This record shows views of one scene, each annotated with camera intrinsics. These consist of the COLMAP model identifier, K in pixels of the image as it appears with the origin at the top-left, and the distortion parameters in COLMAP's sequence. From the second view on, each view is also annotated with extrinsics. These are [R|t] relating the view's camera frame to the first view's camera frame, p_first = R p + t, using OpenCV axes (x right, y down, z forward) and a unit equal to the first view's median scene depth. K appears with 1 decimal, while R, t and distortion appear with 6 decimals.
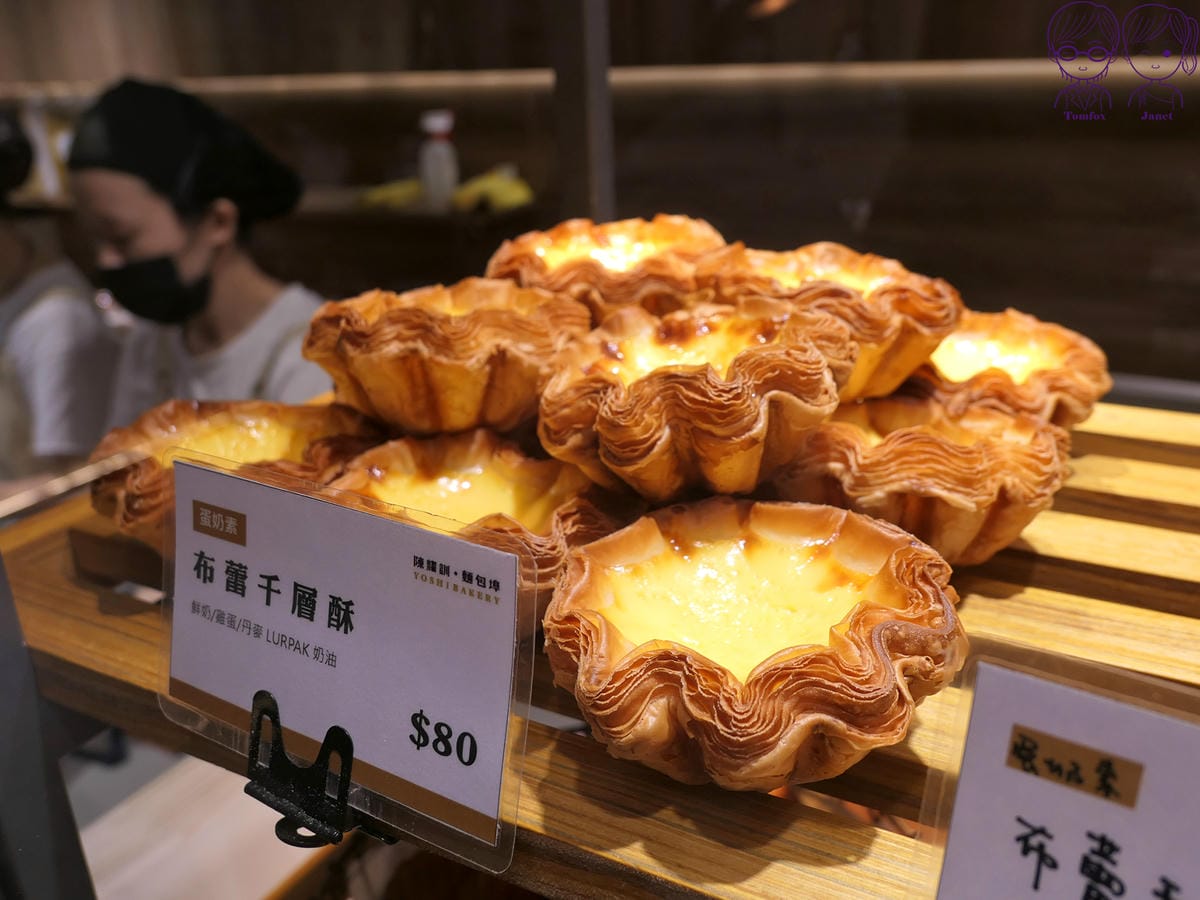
lens RADIAL K [[1078.4, 0, 600.3], [0, 1078.4, 465.3], [0, 0, 1]] dist [-0.018039, -0.007199]
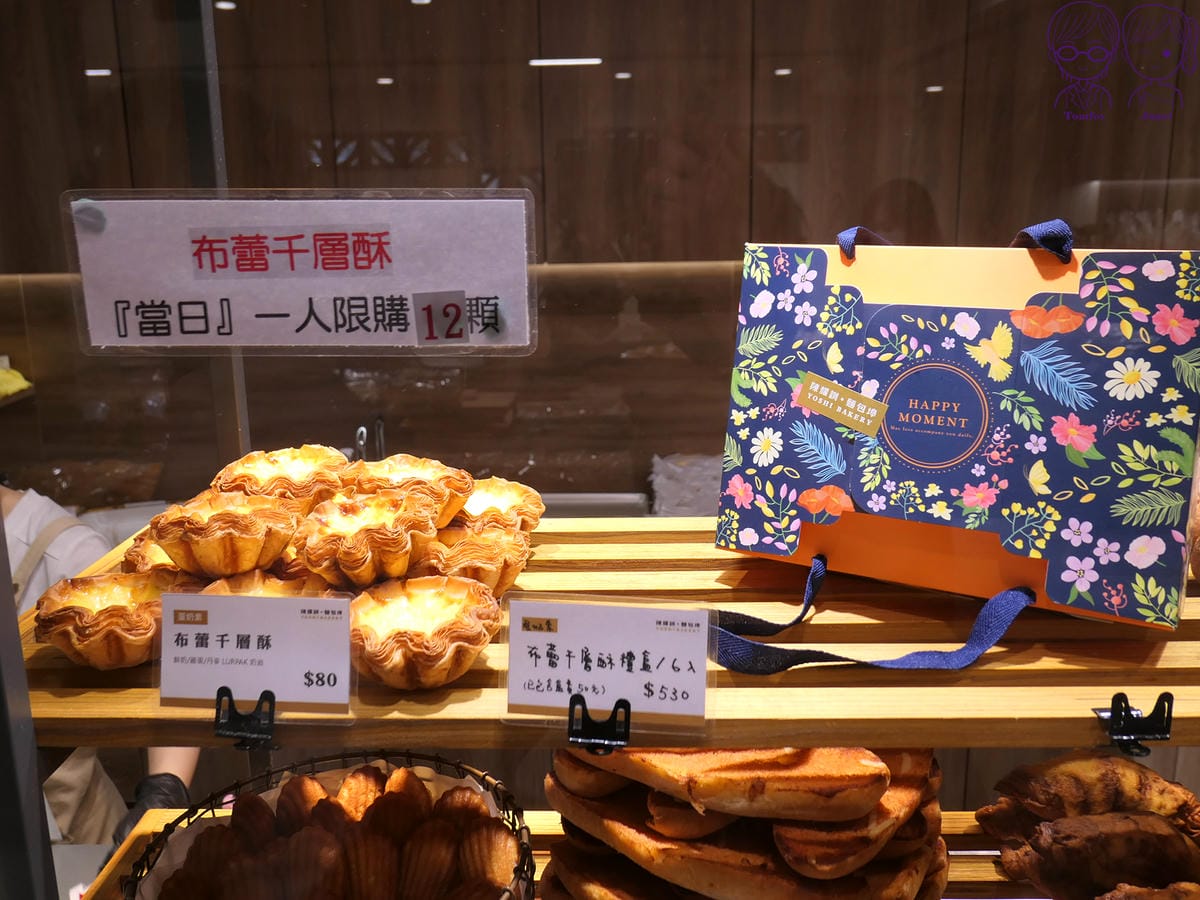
lens RADIAL K [[1027.4, 0, 600.0], [0, 1027.4, 450.0], [0, 0, 1]] dist [-0.006153, -0.004483]
pose [[0.883137, -0.089152, 0.460565, -0.504518], [0.155578, 0.981874, -0.108259, 0.067839], [-0.442565, 0.167261, 0.880999, -1.227026]]
